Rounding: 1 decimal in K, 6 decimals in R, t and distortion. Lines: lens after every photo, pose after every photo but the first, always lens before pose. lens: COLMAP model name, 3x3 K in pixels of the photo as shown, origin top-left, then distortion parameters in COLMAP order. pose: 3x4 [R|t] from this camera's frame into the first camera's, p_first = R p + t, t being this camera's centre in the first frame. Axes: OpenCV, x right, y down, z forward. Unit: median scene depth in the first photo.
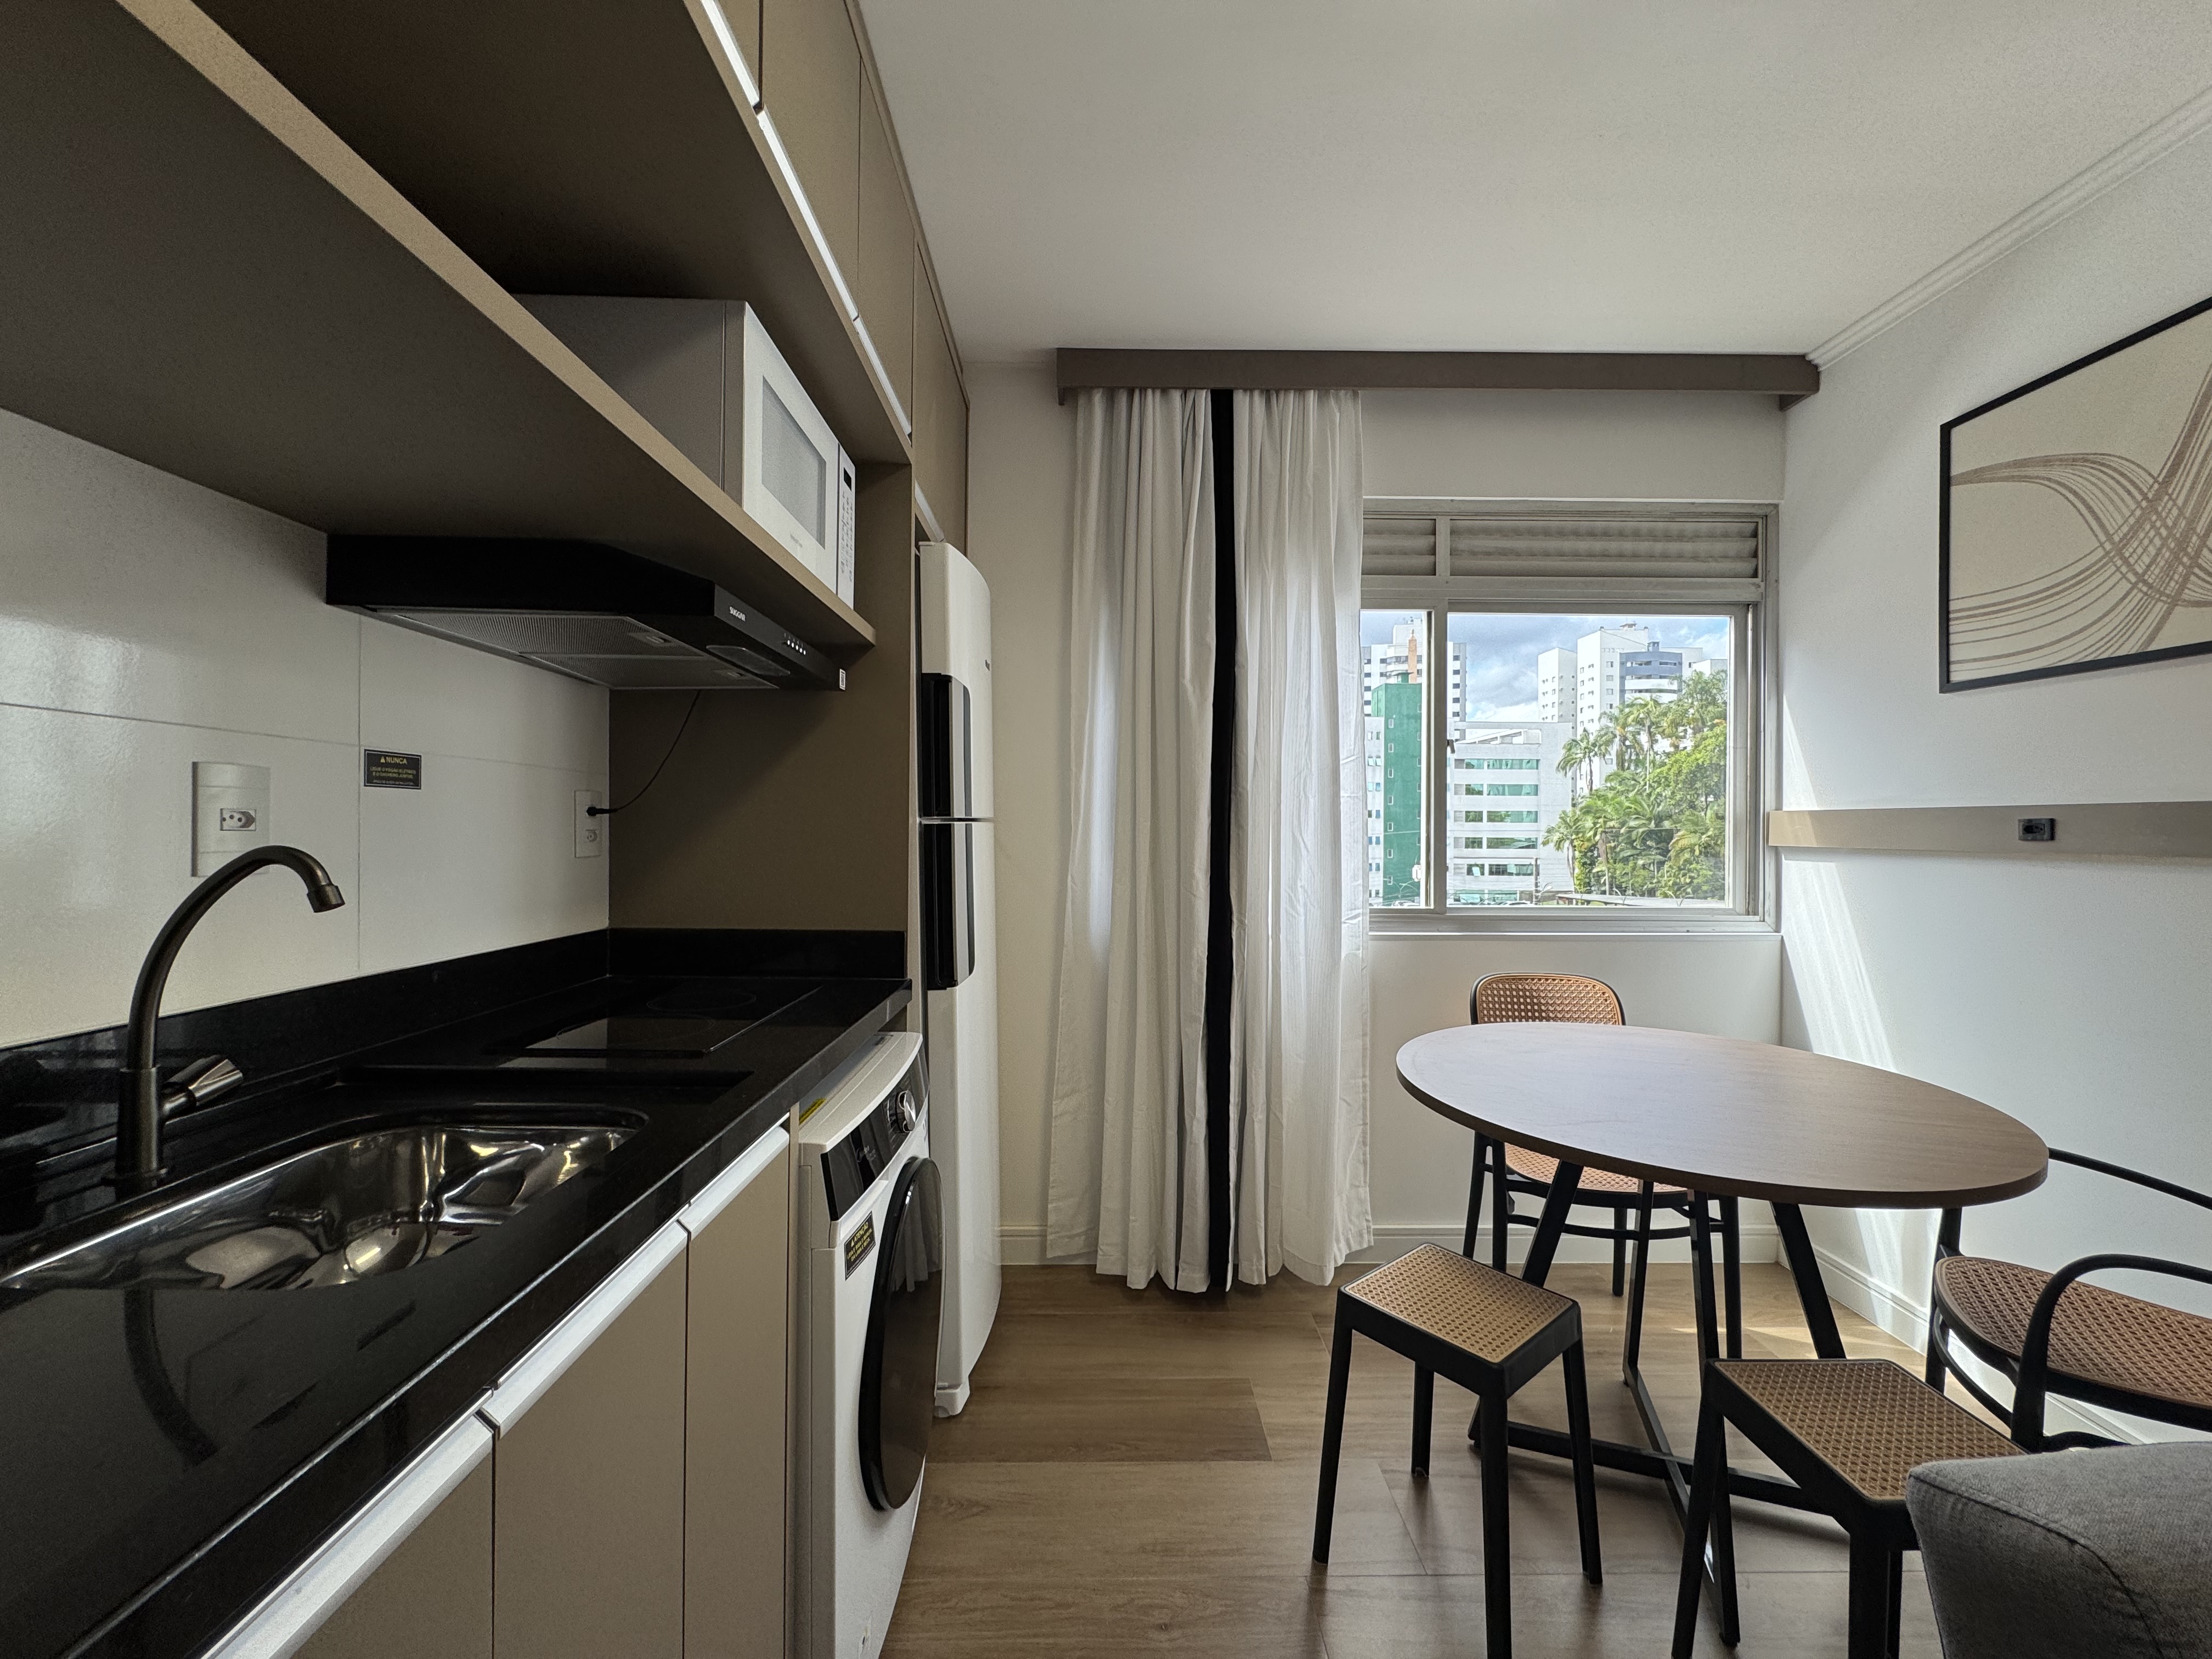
lens RADIAL K [[880.8, 0, 1108.2], [0, 880.8, 829.5], [0, 0, 1]] dist [-0.001099, 0.000296]
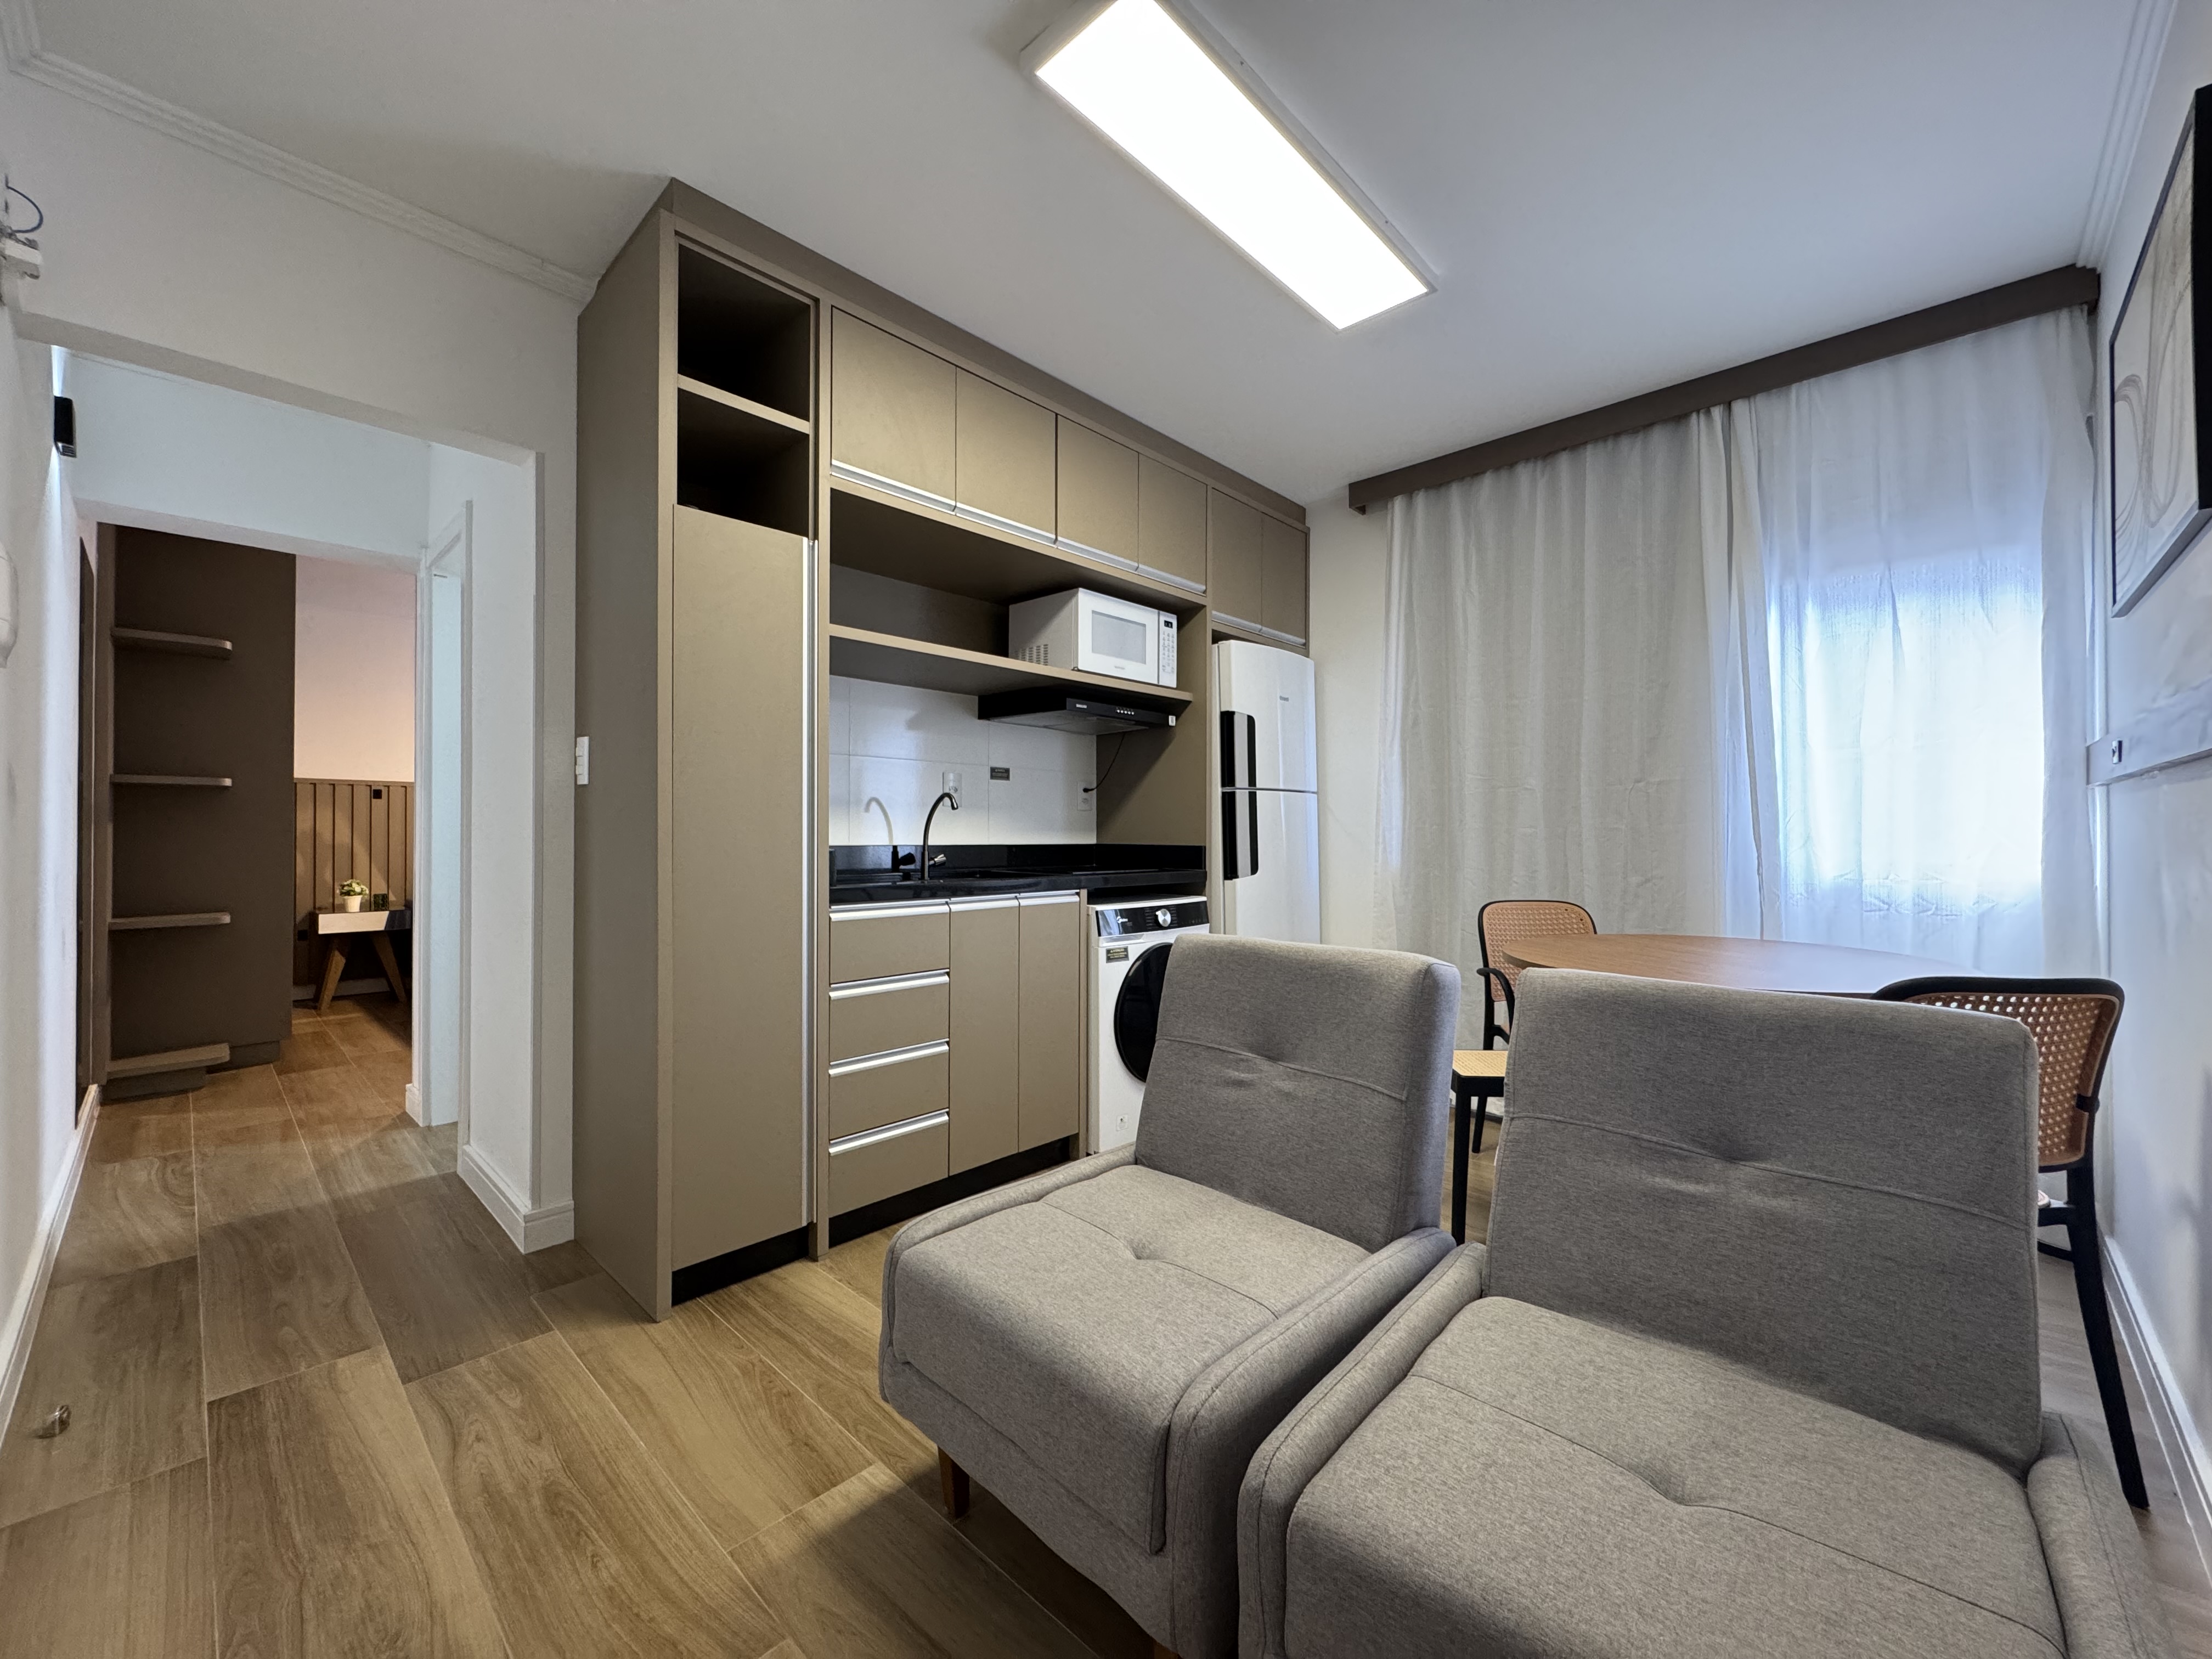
lens RADIAL K [[881.0, 0, 1108.0], [0, 881.0, 828.5], [0, 0, 1]] dist [-0.002674, 0.000093]
pose [[0.714906, -0.010900, -0.699135, 0.770538], [0.003628, 0.999923, -0.011879, 0.078259], [0.699211, 0.005956, 0.714891, -0.424685]]
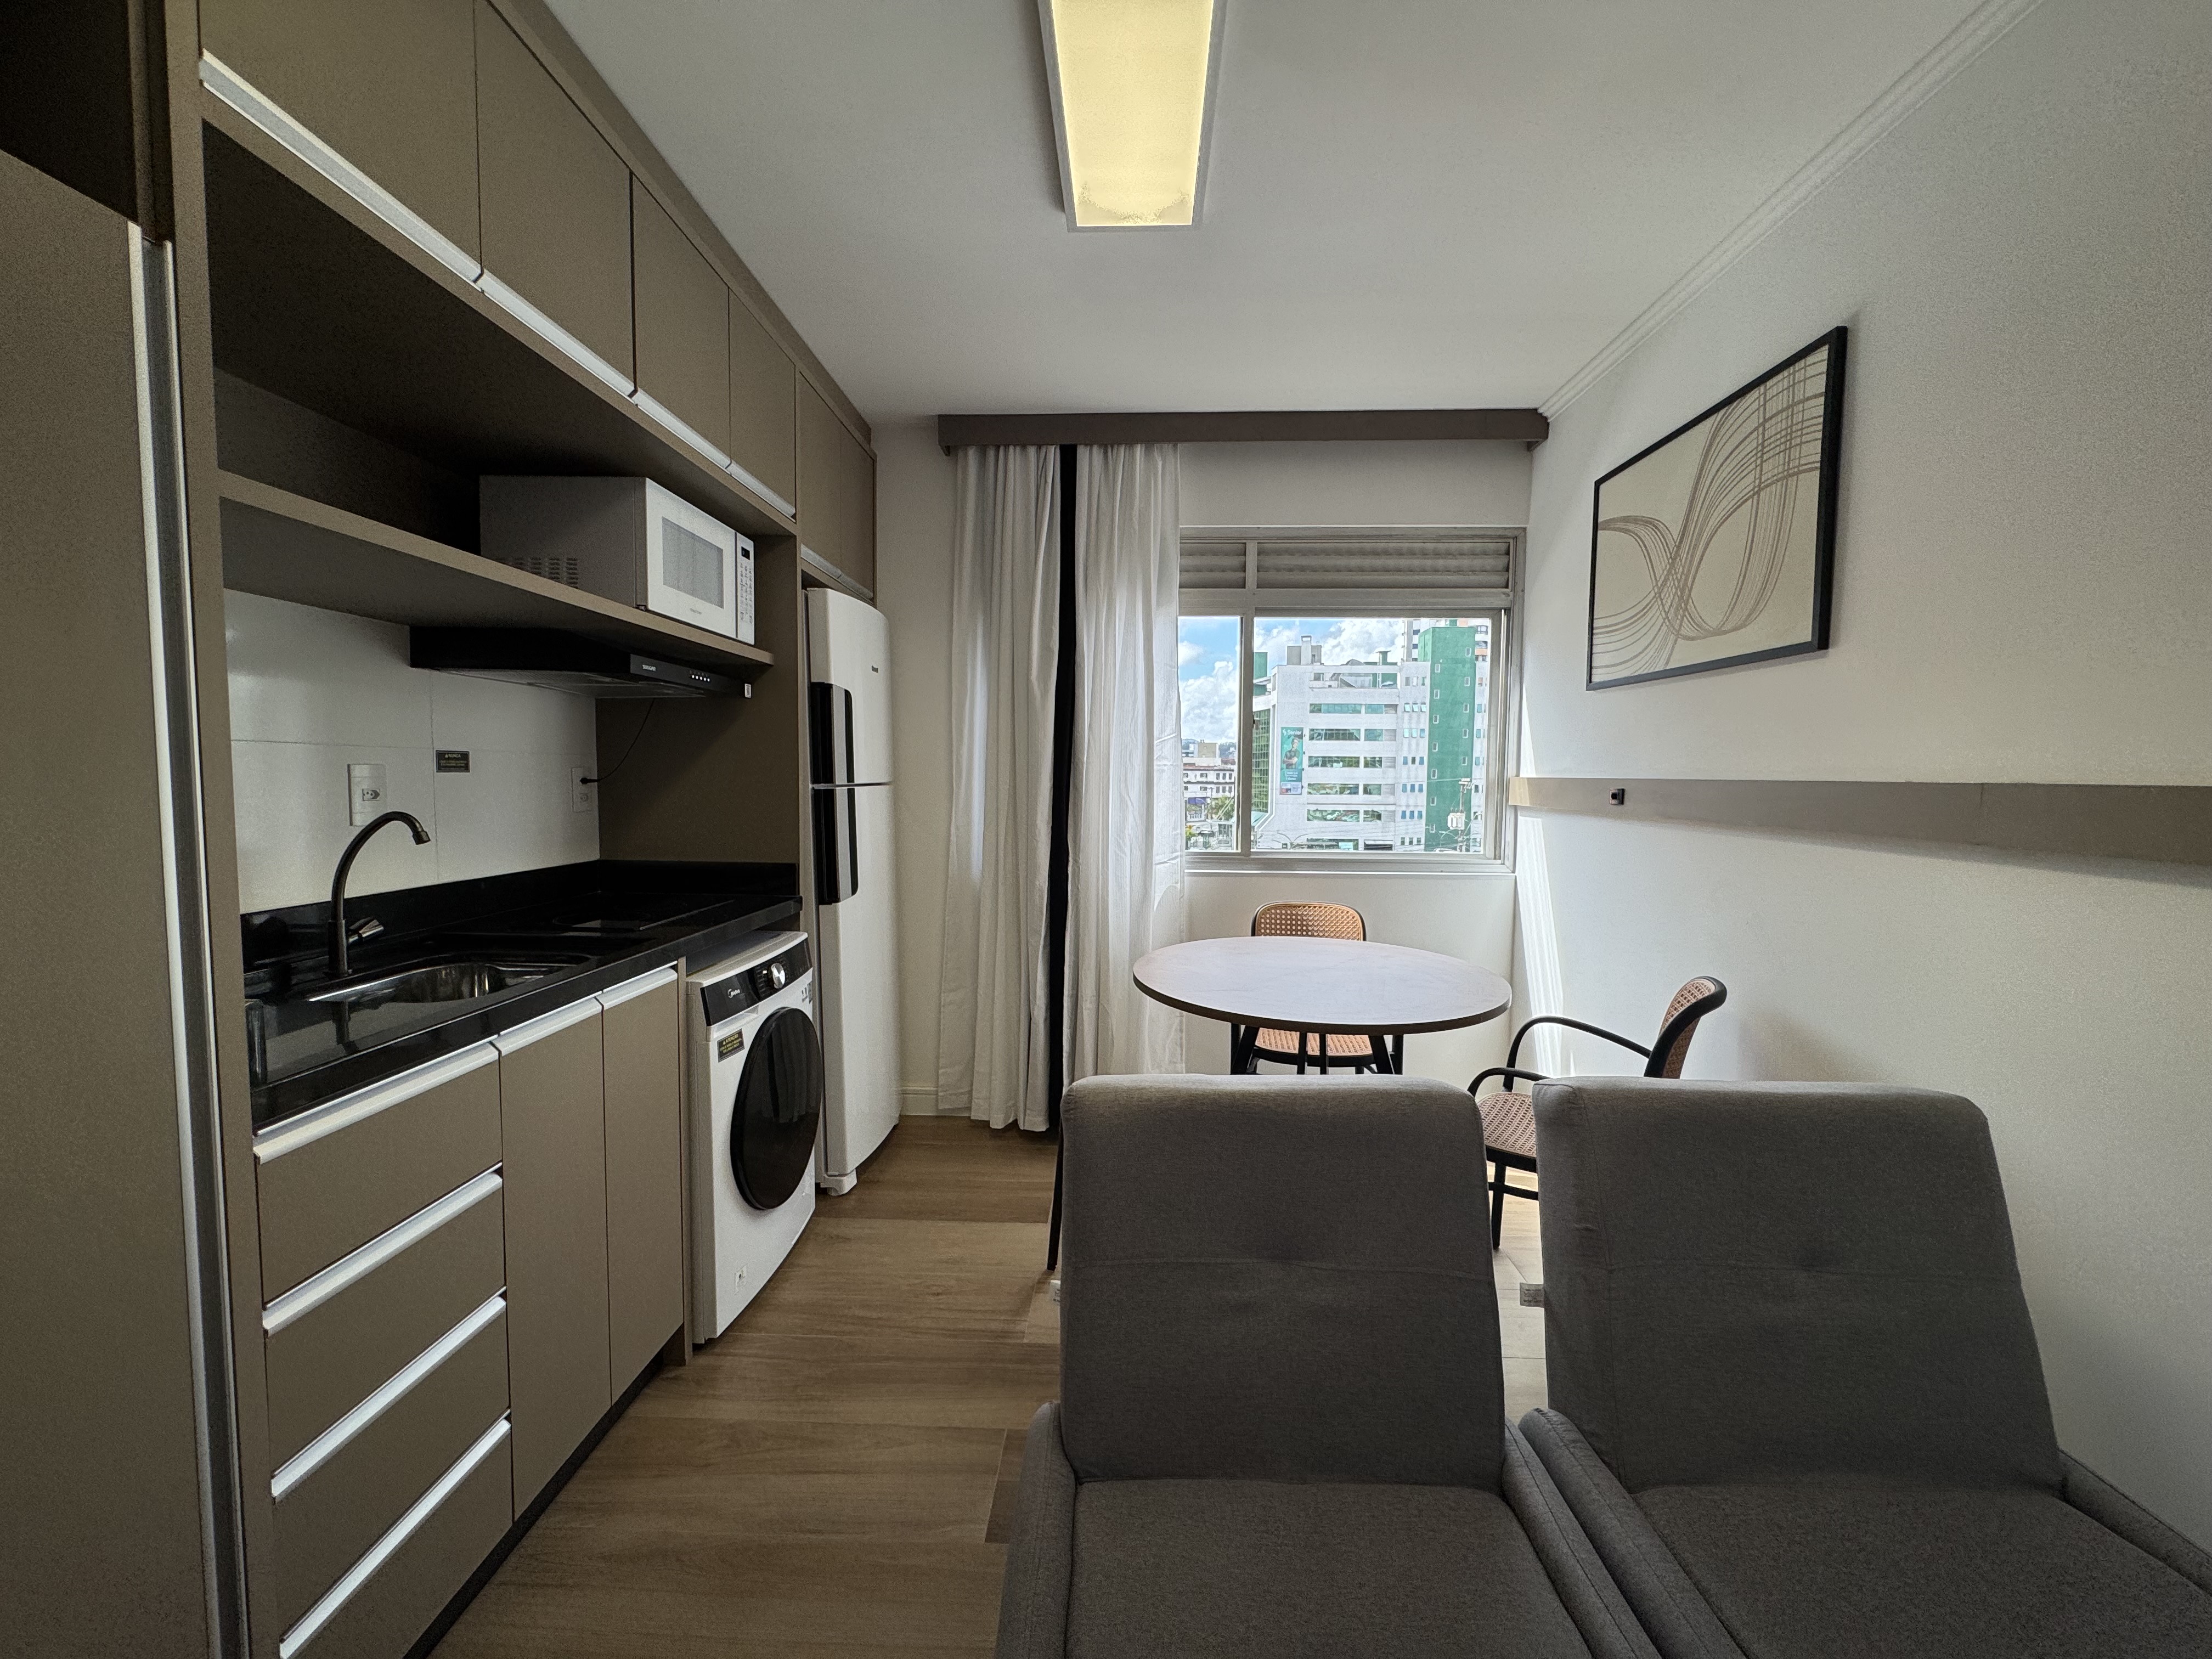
lens RADIAL K [[881.0, 0, 1108.0], [0, 881.0, 828.5], [0, 0, 1]] dist [-0.002674, 0.000093]
pose [[0.998720, 0.006173, -0.050205, 0.279057], [-0.003127, 0.998162, 0.060527, -0.024955], [0.050487, -0.060293, 0.996903, -0.330582]]
